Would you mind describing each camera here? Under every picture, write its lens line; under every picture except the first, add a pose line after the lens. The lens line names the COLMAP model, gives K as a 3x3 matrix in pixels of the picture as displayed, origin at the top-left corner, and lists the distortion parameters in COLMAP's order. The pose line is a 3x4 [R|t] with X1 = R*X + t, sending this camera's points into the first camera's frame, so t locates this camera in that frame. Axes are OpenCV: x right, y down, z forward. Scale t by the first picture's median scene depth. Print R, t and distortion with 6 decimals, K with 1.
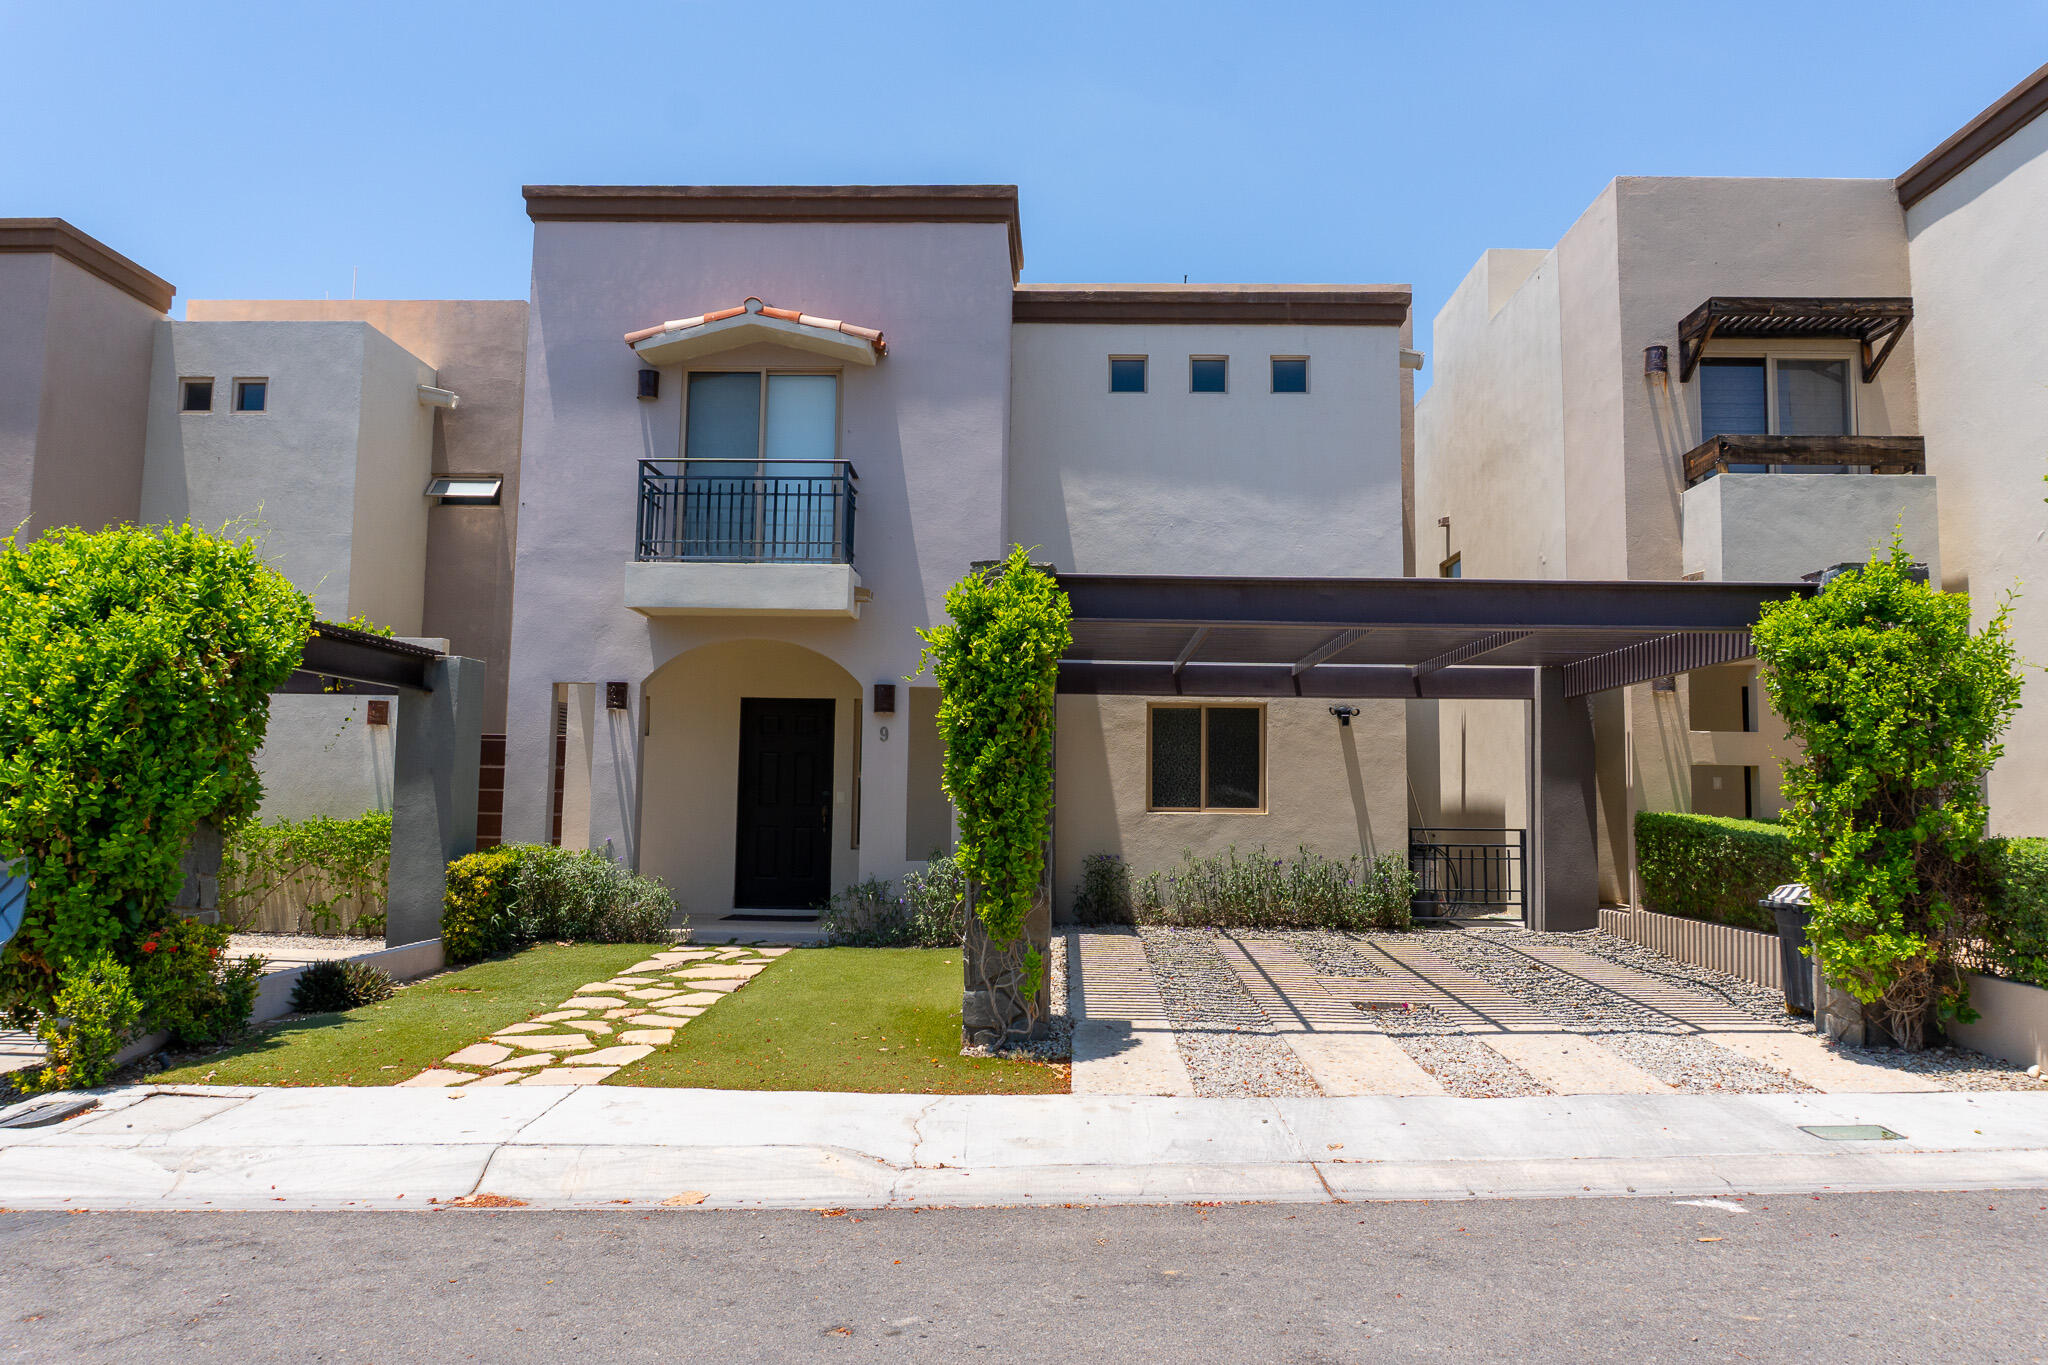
lens RADIAL K [[1371.7, 0, 1024.0], [0, 1371.7, 682.5], [0, 0, 1]] dist [-0.013108, -0.002714]
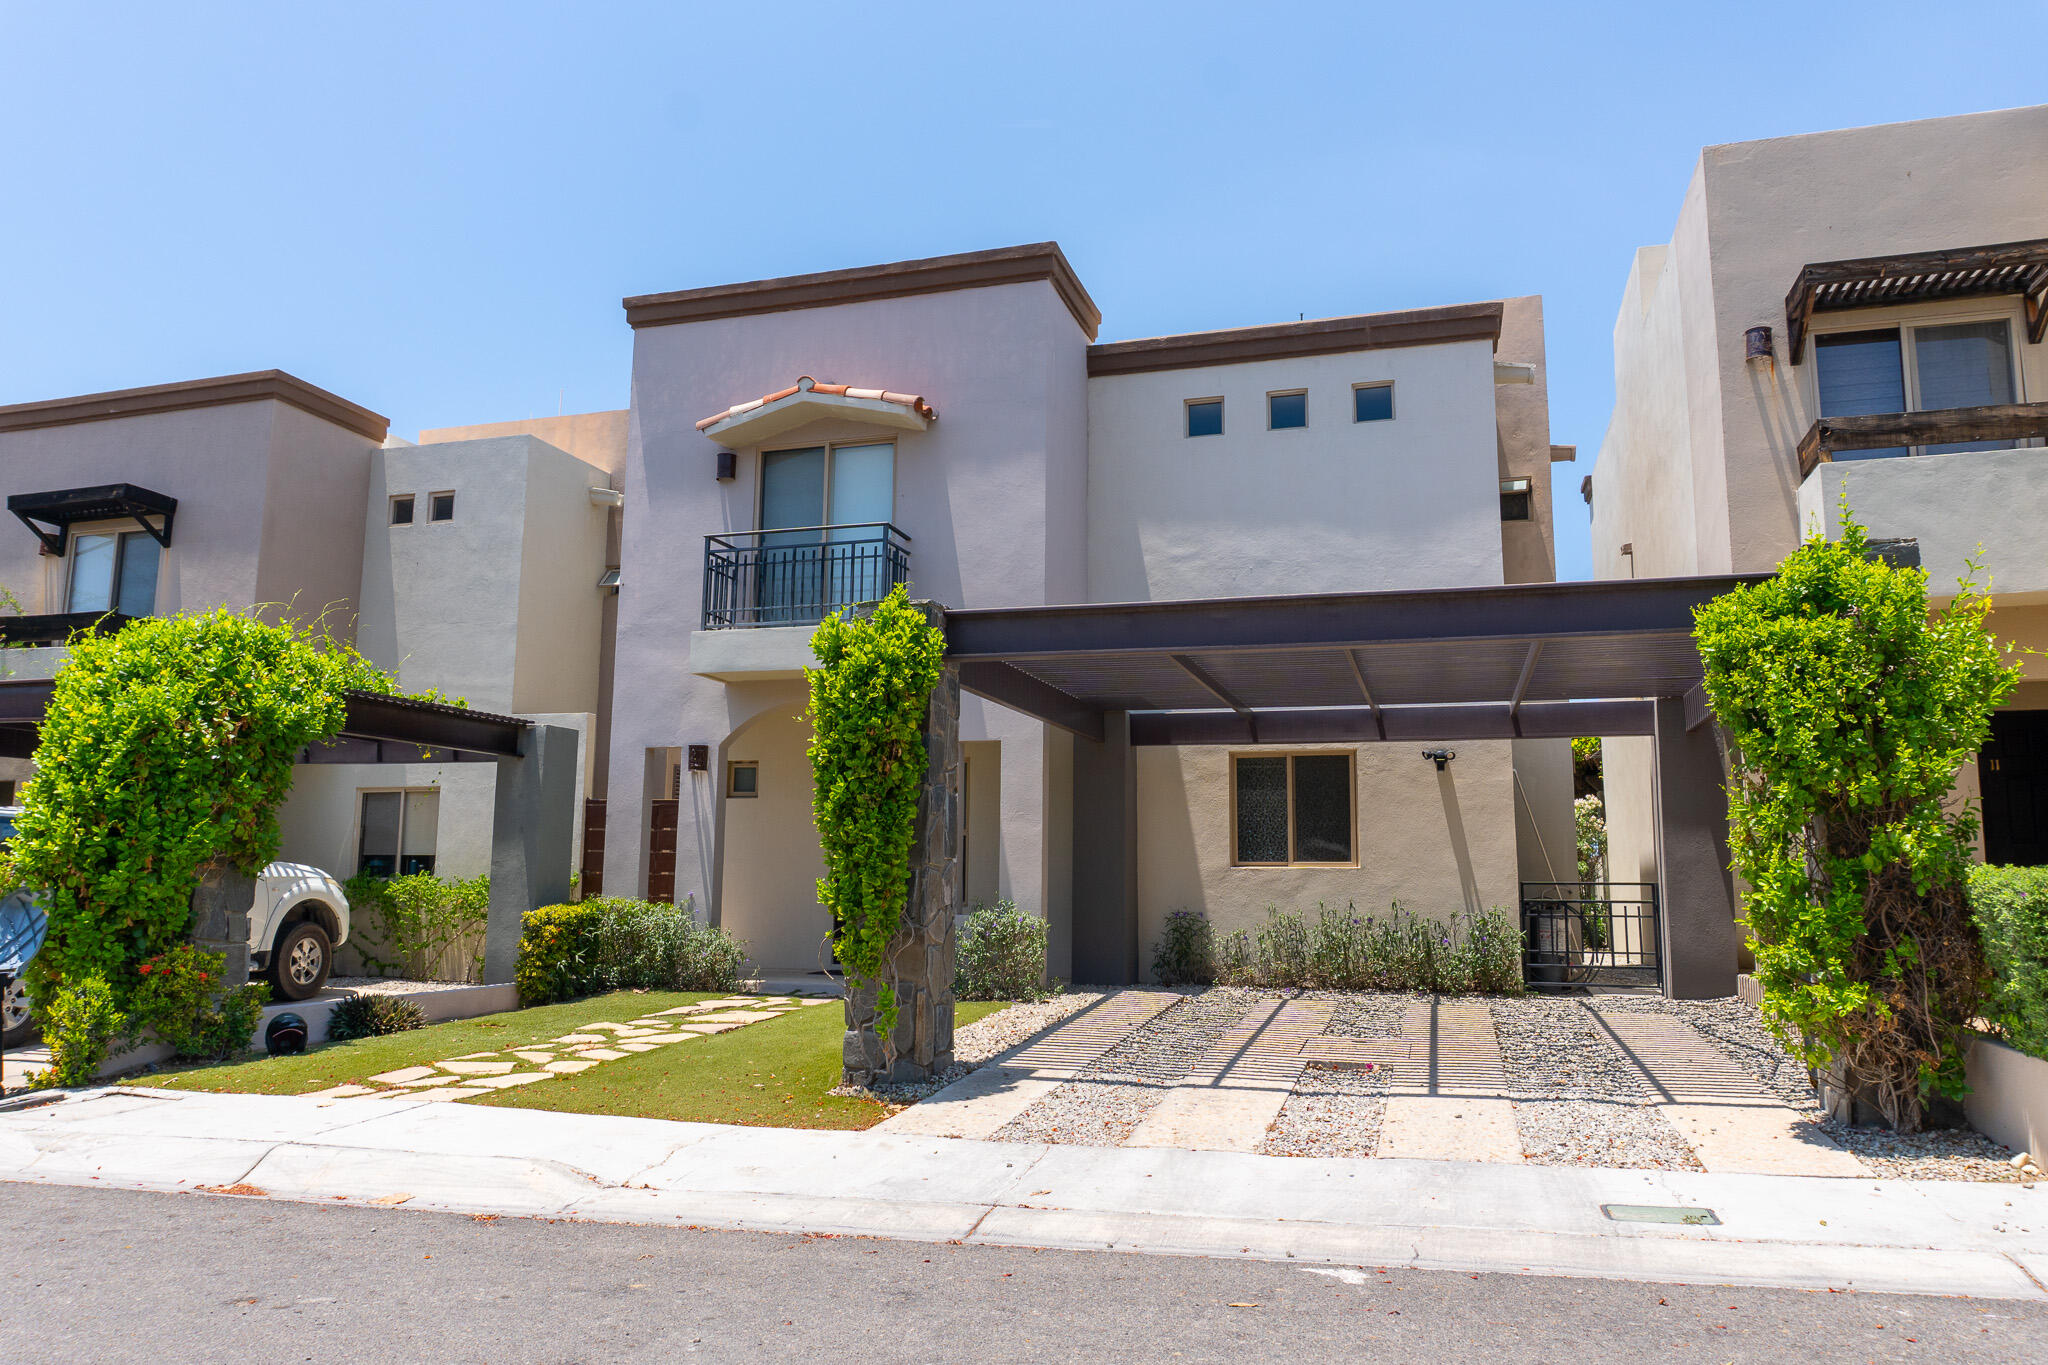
lens RADIAL K [[1371.7, 0, 1024.0], [0, 1371.7, 682.5], [0, 0, 1]] dist [-0.013108, -0.002714]
pose [[0.963374, -0.042078, -0.264841, 0.229881], [0.026323, 0.997682, -0.062758, 0.024616], [0.266867, 0.053488, 0.962248, 0.039316]]
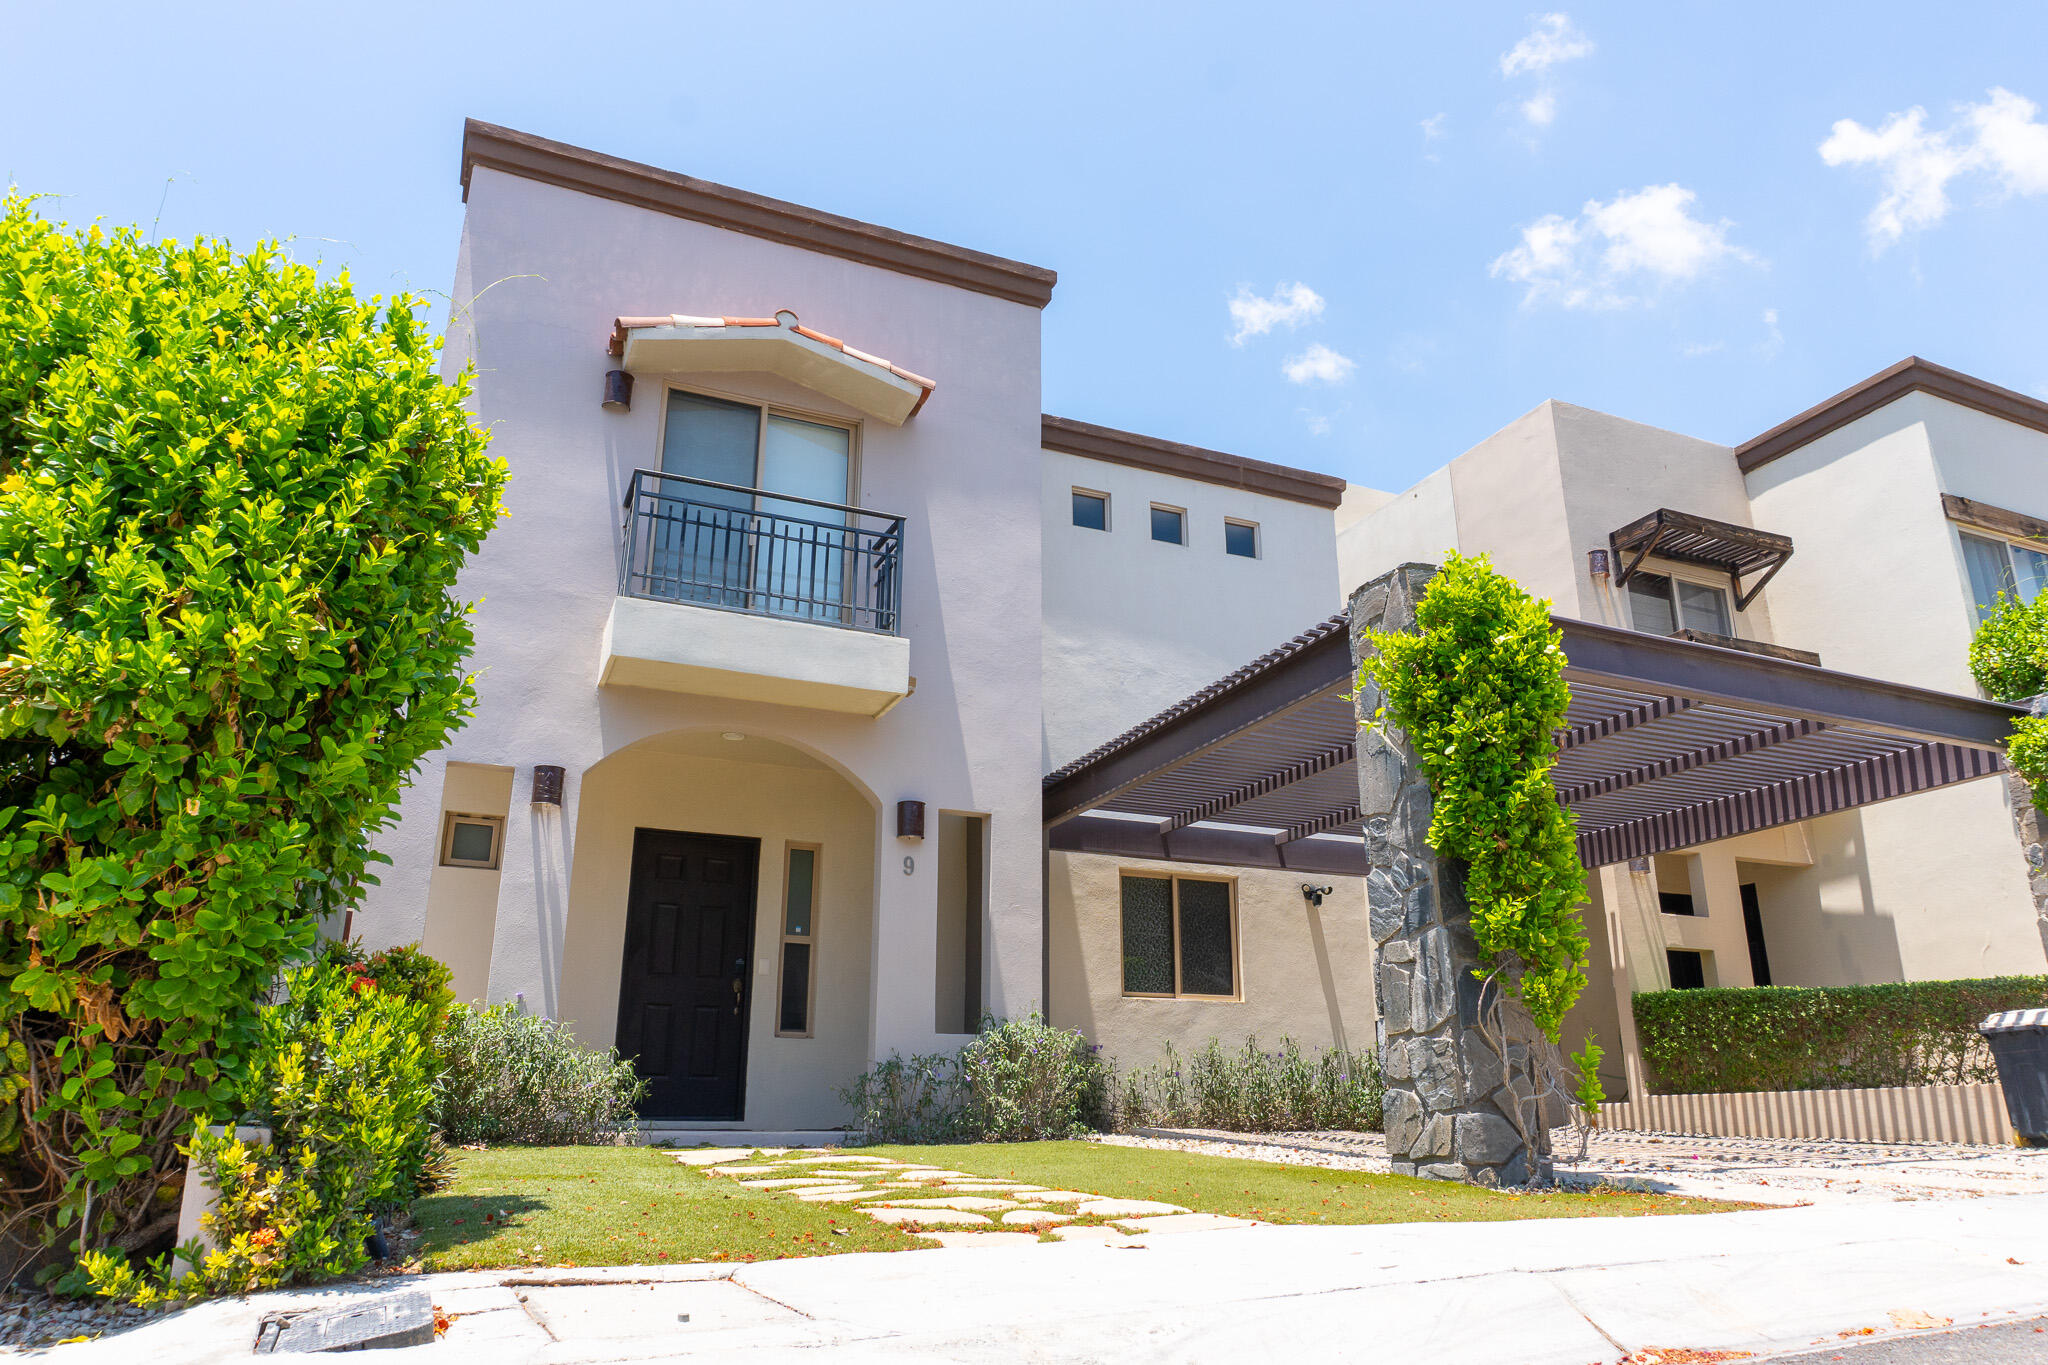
lens RADIAL K [[1371.7, 0, 1024.0], [0, 1371.7, 682.5], [0, 0, 1]] dist [-0.013108, -0.002714]
pose [[0.904448, 0.121147, 0.409020, -0.367786], [-0.026601, 0.972977, -0.229363, 0.111300], [-0.425754, 0.196566, 0.883230, 0.264645]]
